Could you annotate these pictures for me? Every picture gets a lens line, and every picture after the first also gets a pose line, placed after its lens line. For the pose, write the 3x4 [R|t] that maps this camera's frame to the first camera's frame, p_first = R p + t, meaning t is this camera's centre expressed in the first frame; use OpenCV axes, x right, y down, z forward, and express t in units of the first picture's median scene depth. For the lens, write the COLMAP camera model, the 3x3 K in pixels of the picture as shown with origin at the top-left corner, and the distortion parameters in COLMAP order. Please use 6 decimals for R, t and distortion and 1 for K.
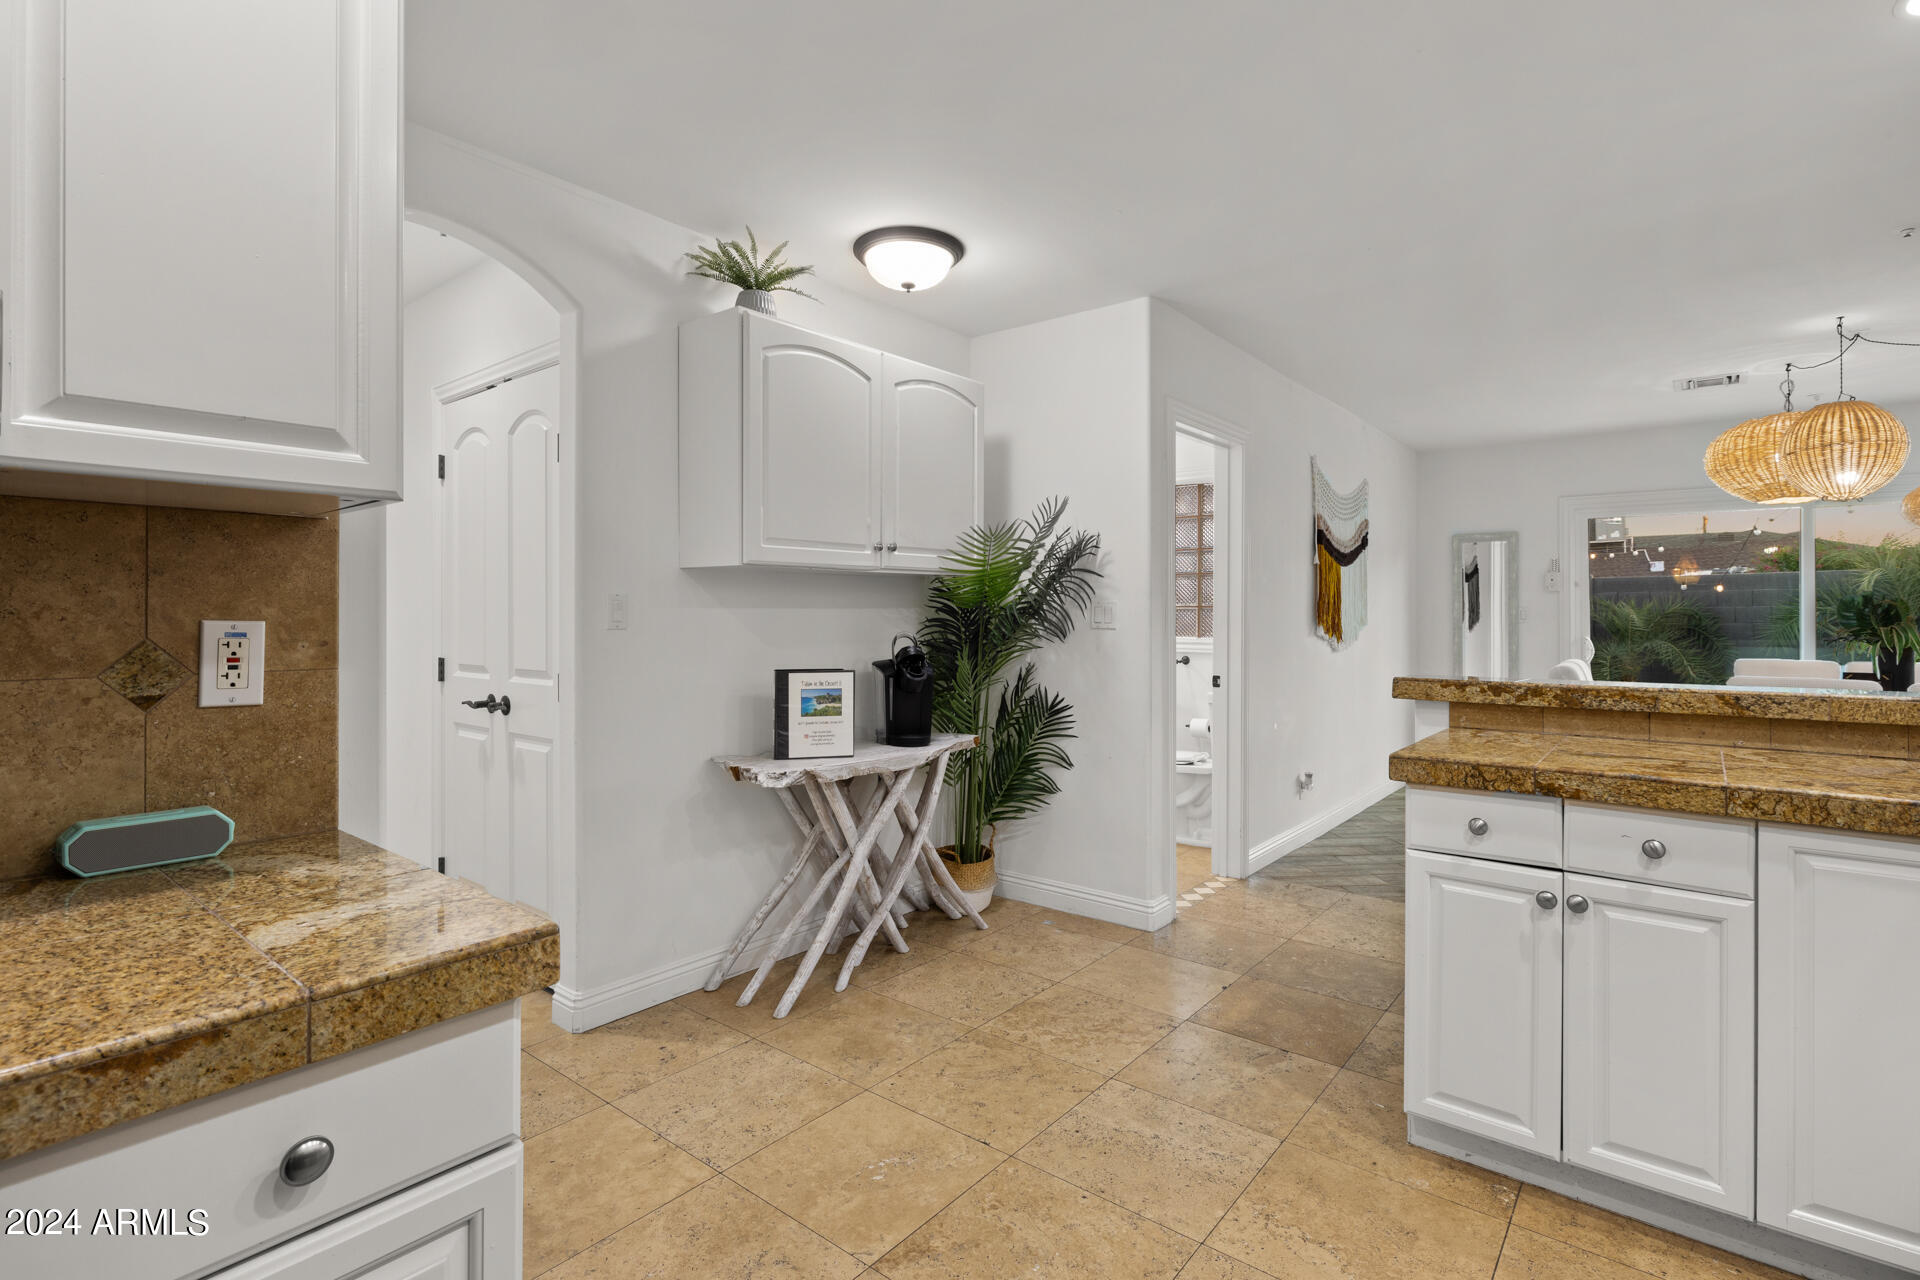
lens RADIAL K [[916.0, 0, 956.9], [0, 916.0, 614.8], [0, 0, 1]] dist [0.001457, 0.000253]
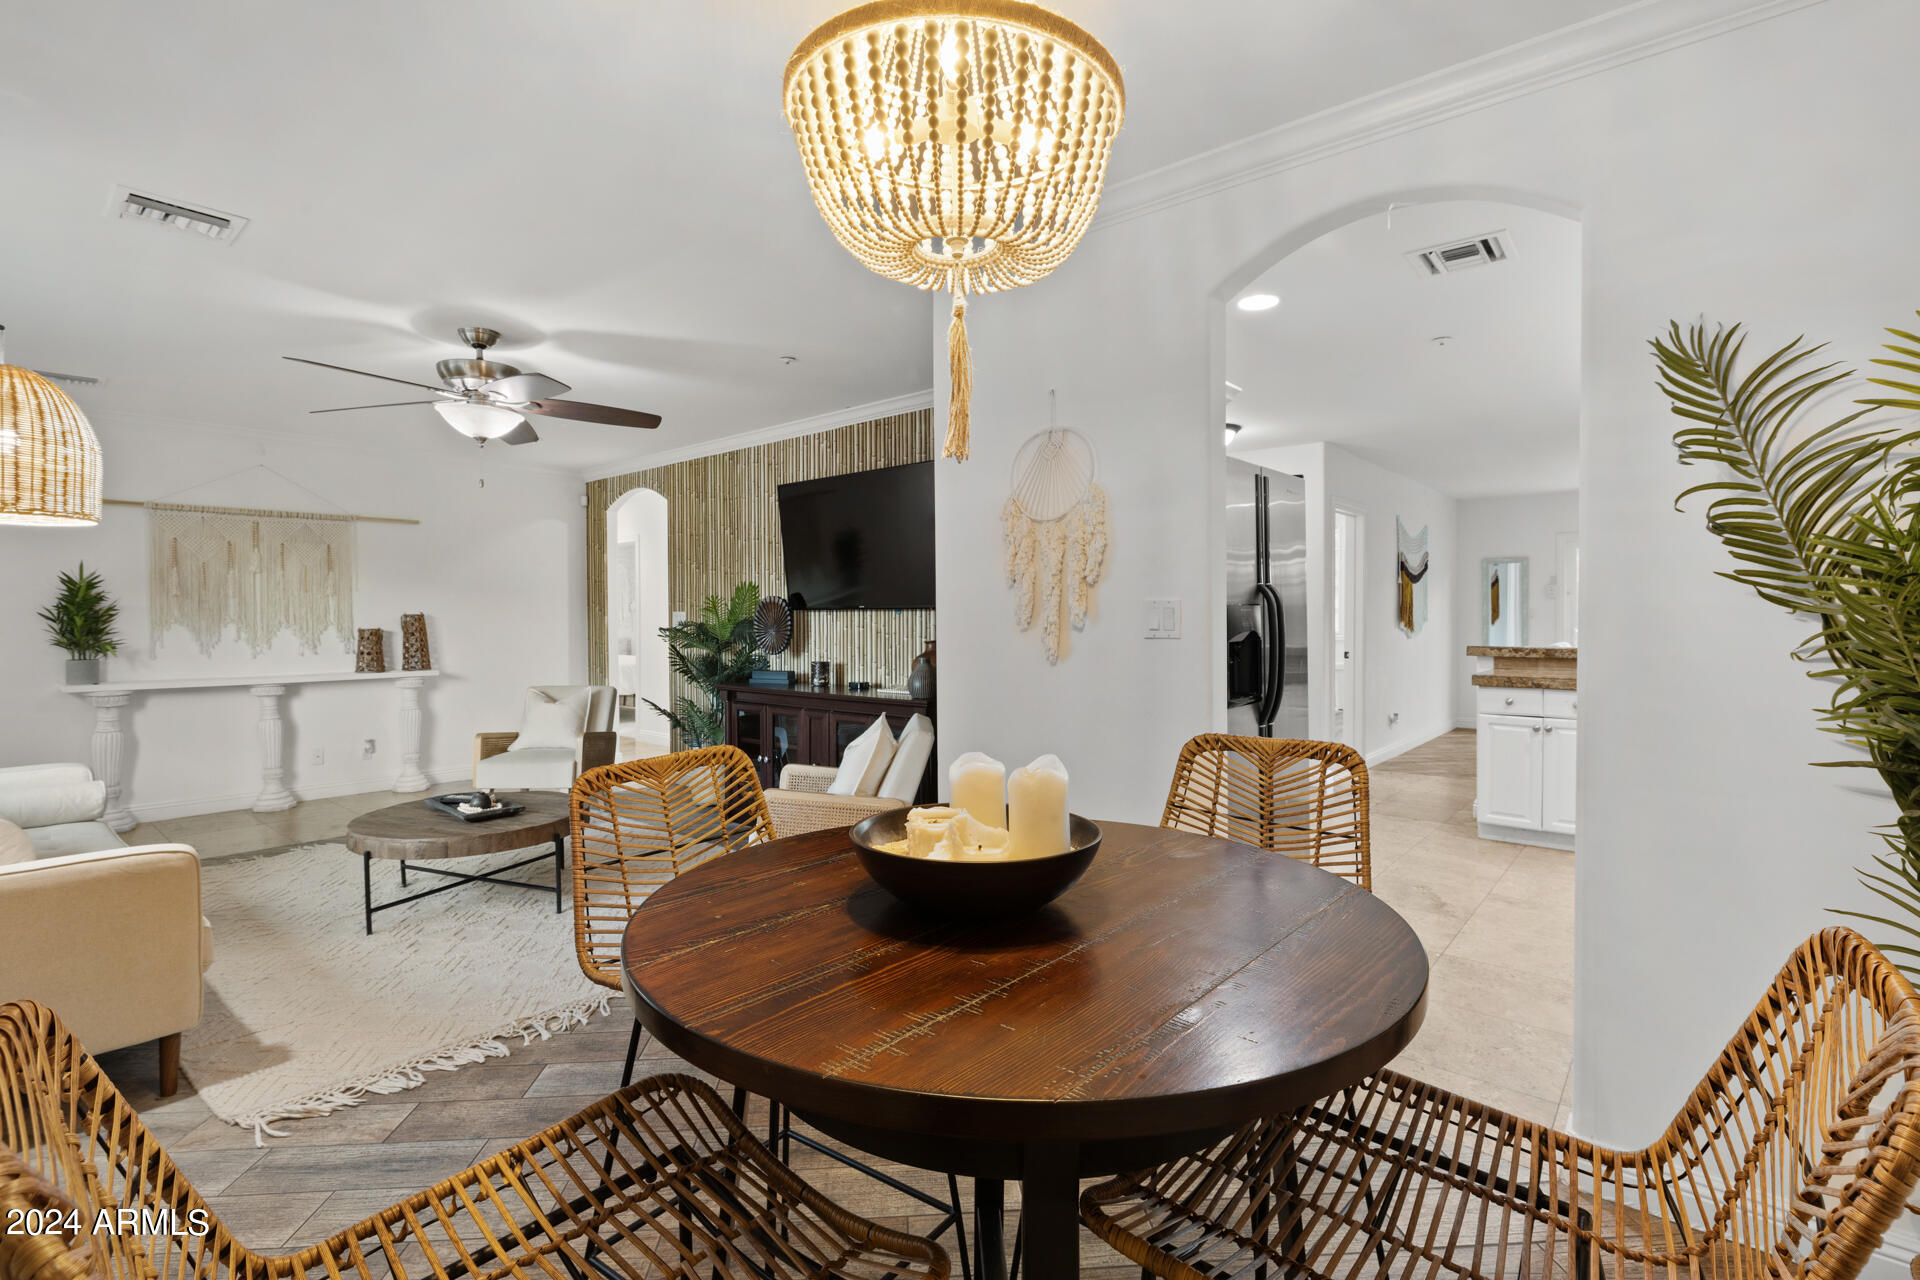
lens RADIAL K [[896.7, 0, 958.7], [0, 896.7, 625.8], [0, 0, 1]] dist [-0.001068, -0.000020]
pose [[0.999826, -0.004453, -0.018107, -0.687488], [0.004704, 0.999893, 0.013825, -0.012542], [0.018044, -0.013908, 0.999740, -1.136998]]
